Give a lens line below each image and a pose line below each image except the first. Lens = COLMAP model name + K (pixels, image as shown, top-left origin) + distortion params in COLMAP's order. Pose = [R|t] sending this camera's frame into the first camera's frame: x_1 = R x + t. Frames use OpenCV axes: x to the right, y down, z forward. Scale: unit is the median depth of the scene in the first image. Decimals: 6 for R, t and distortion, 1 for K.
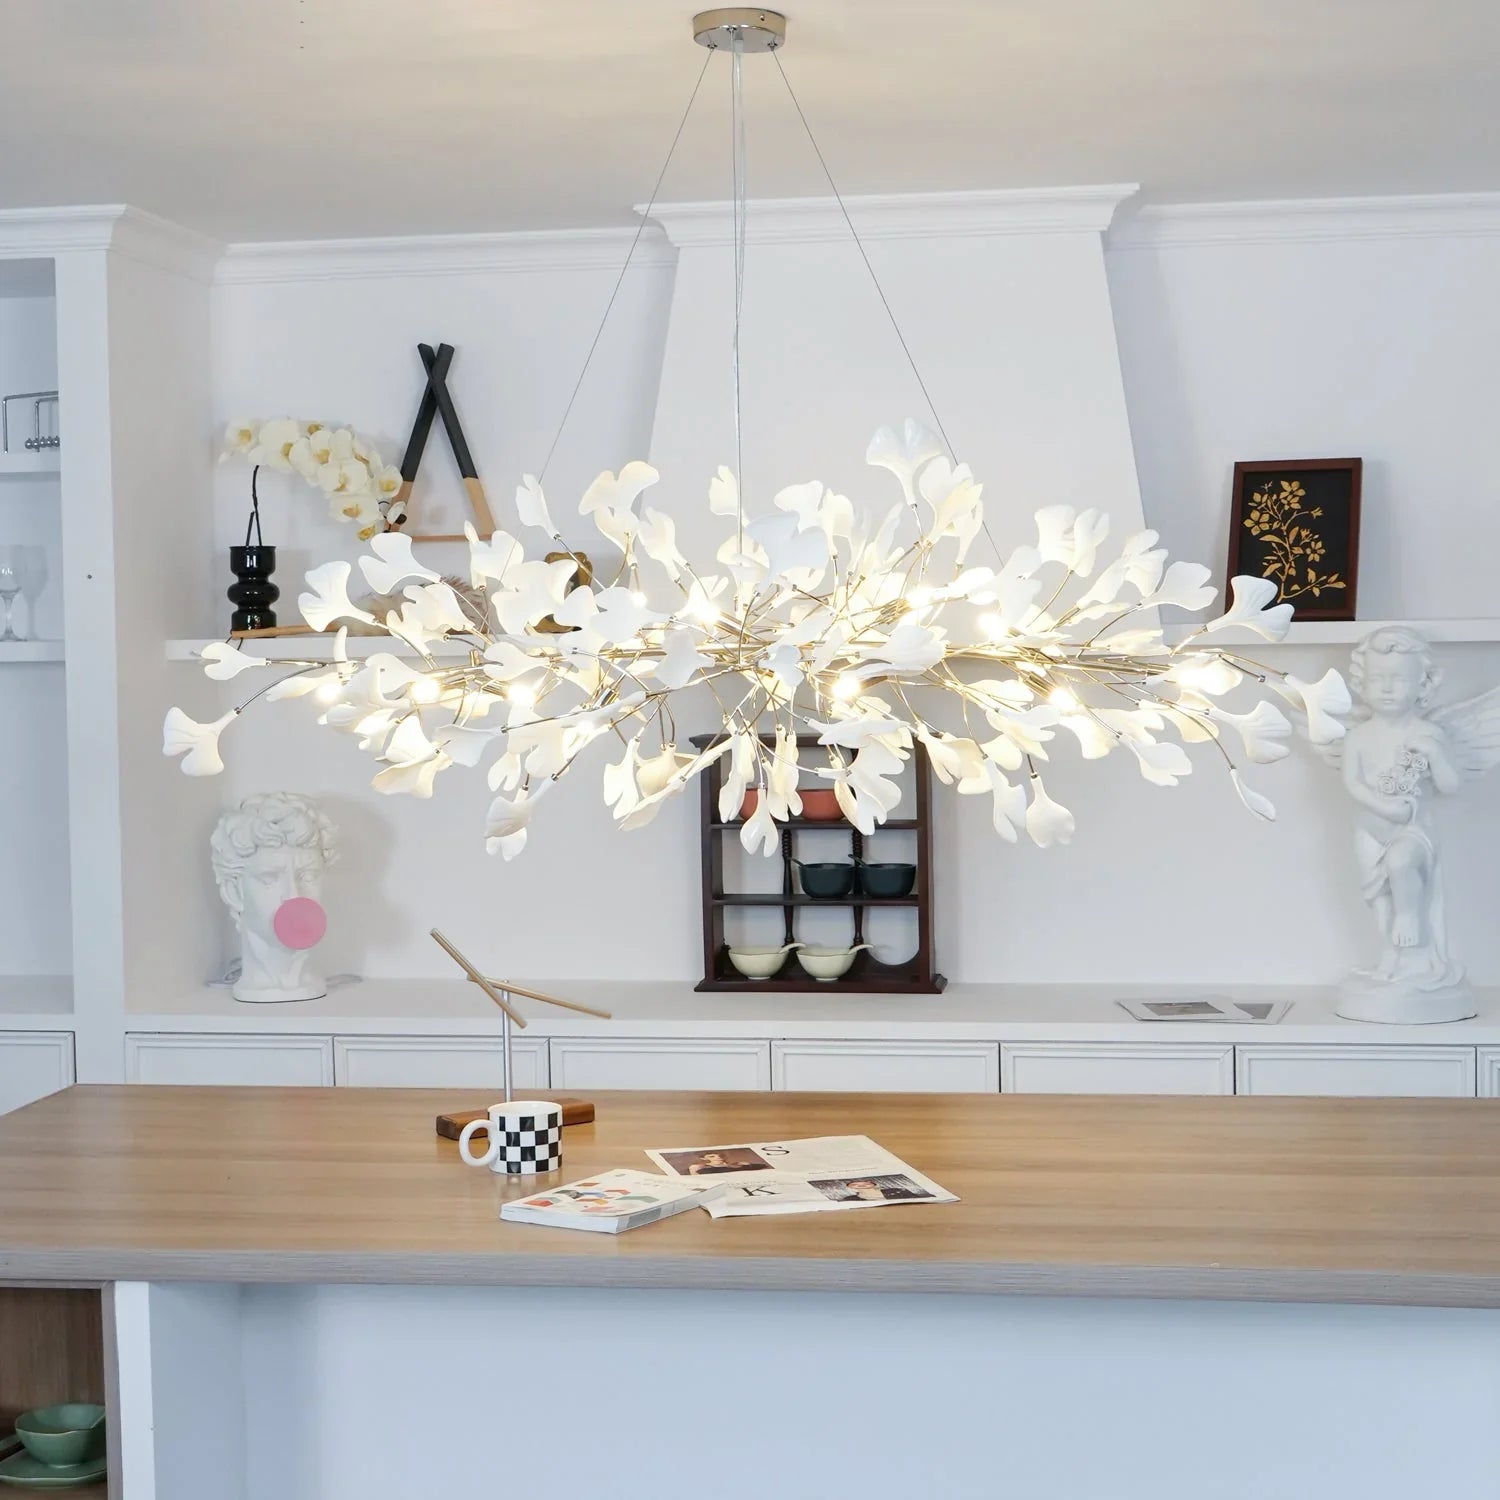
lens RADIAL K [[2465.8, 0, 796.5], [0, 2465.8, 667.4], [0, 0, 1]] dist [-0.014935, -0.014068]
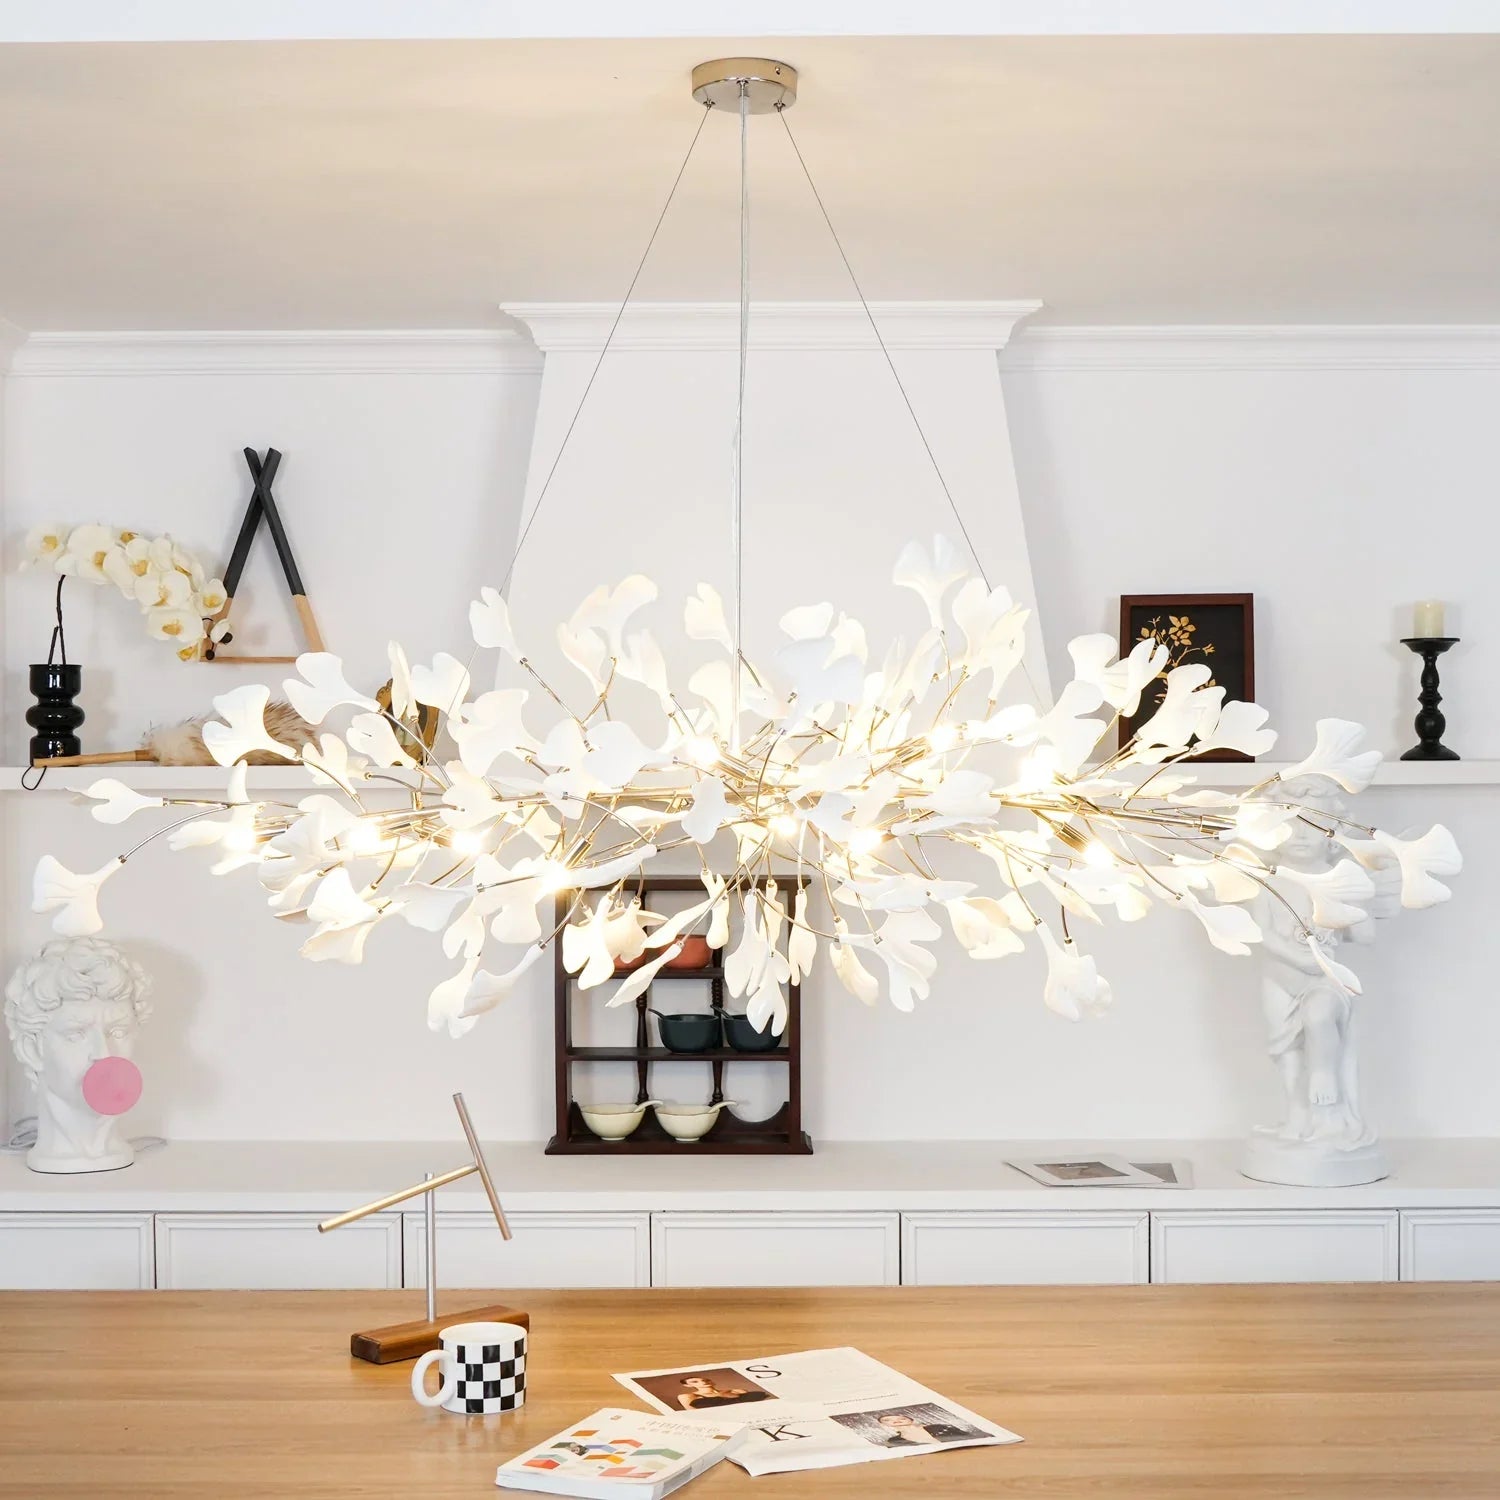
lens RADIAL K [[2292.9, 0, 755.4], [0, 2292.9, 727.7], [0, 0, 1]] dist [-0.031046, 0.070555]
pose [[0.989226, 0.013603, 0.145764, -0.095781], [-0.009765, 0.999587, -0.027019, -0.006357], [-0.146072, 0.025304, 0.988950, 0.143540]]
